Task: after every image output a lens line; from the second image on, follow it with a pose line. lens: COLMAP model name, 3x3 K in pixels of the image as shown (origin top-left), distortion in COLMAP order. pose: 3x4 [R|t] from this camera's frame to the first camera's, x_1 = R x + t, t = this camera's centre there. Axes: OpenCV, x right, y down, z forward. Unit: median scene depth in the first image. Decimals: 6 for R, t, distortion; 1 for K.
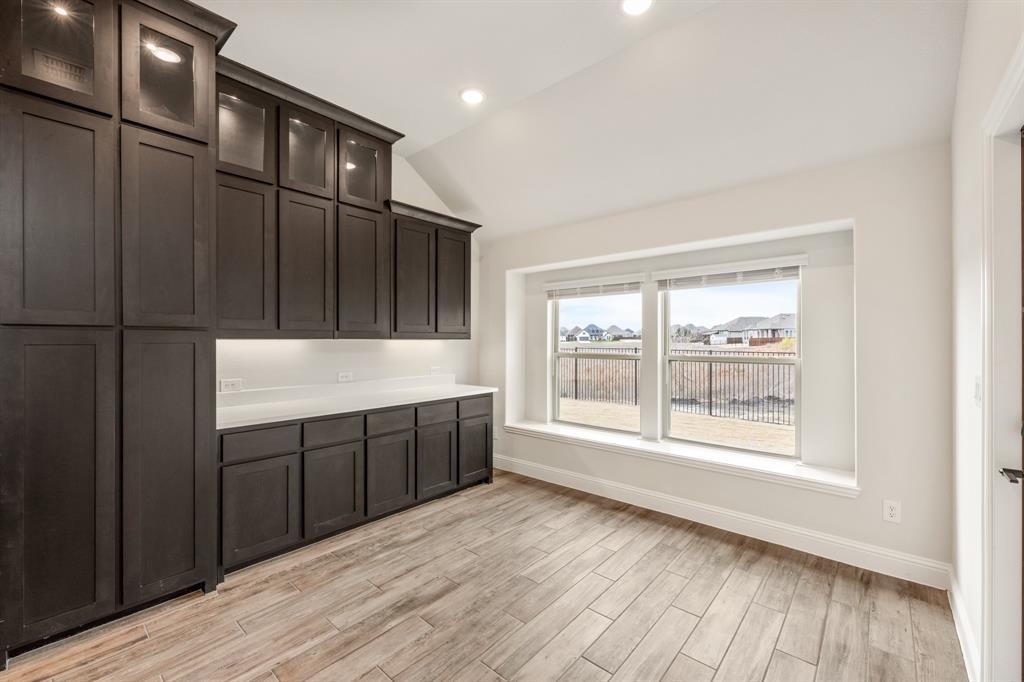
lens RADIAL K [[413.4, 0, 508.9], [0, 413.4, 342.8], [0, 0, 1]] dist [-0.001577, -0.000074]
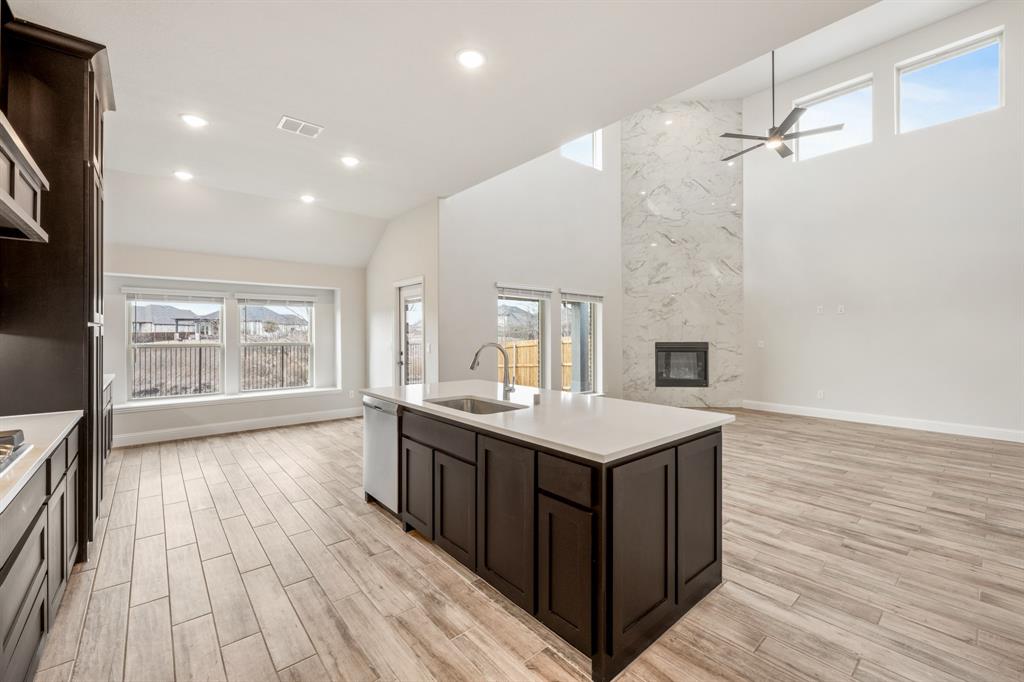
lens RADIAL K [[421.1, 0, 510.9], [0, 421.1, 333.0], [0, 0, 1]] dist [0.000409, 0.000476]
pose [[0.141408, 0.003475, 0.989945, -1.411857], [0.004885, 0.999979, -0.004208, 0.001396], [-0.989939, 0.005431, 0.141388, -0.394866]]
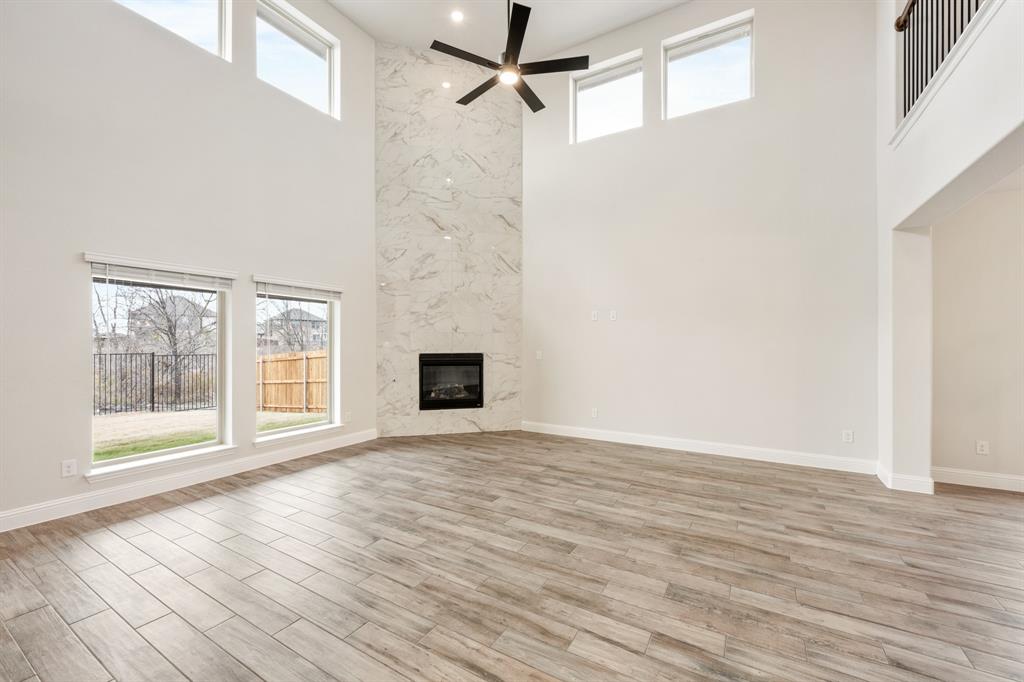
lens RADIAL K [[413.4, 0, 508.9], [0, 413.4, 342.8], [0, 0, 1]] dist [-0.001577, -0.000074]
pose [[-0.180863, 0.000910, 0.983508, -0.783244], [0.003019, 0.999995, -0.000370, 0.000846], [-0.983504, 0.002903, -0.180865, -0.960668]]
